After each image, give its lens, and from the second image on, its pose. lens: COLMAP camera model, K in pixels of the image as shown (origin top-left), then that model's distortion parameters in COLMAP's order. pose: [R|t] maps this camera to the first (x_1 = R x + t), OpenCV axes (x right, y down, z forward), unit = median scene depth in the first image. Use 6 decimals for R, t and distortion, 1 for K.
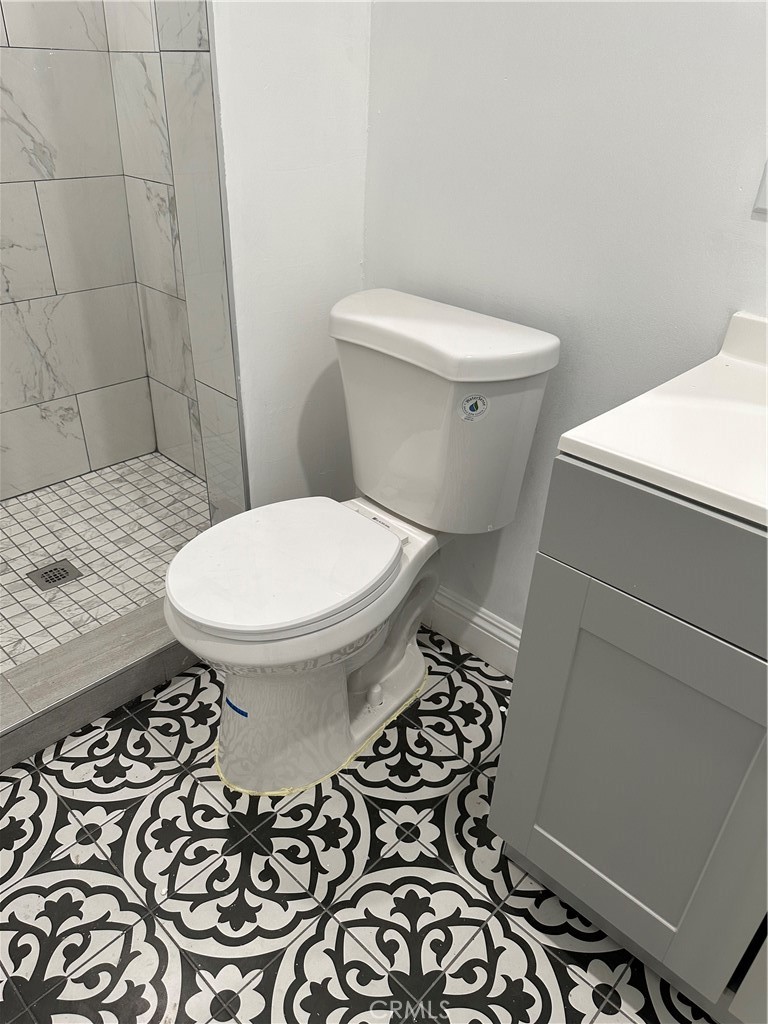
lens RADIAL K [[726.1, 0, 384.0], [0, 726.1, 512.0], [0, 0, 1]] dist [0.032077, -0.045884]
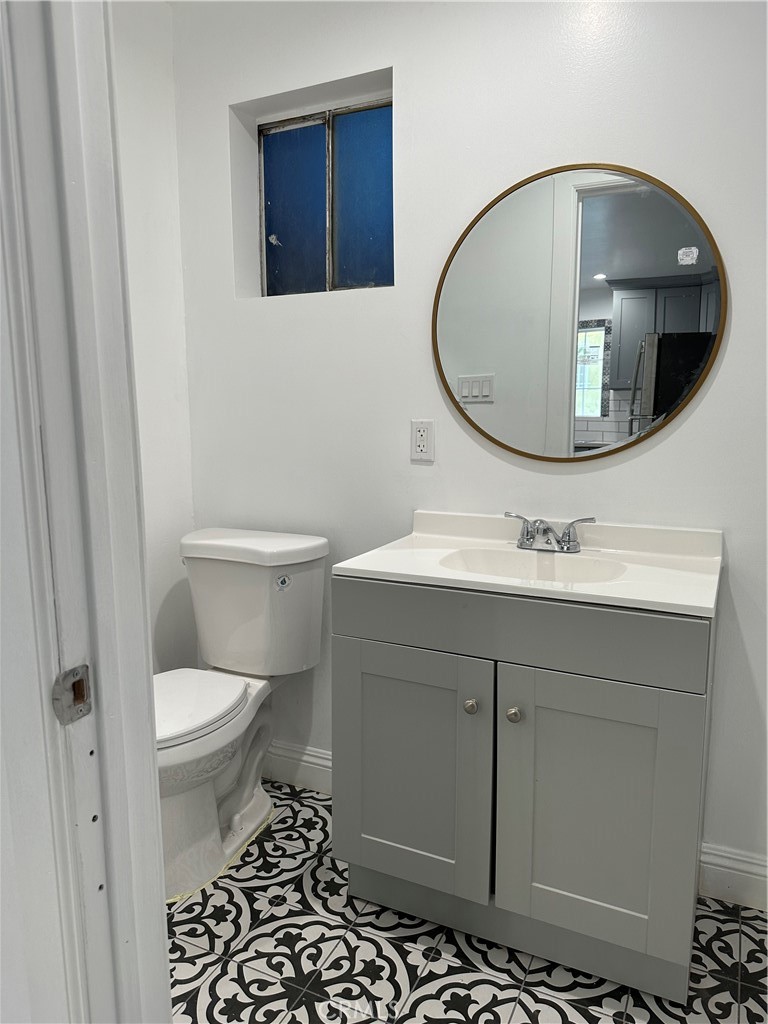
lens RADIAL K [[731.2, 0, 384.0], [0, 731.2, 512.0], [0, 0, 1]] dist [0.033715, -0.116825]
pose [[0.952262, -0.083128, 0.293748, -0.122063], [0.187517, 0.918573, -0.347938, 0.306099], [-0.240905, 0.386410, 0.890310, -0.537833]]
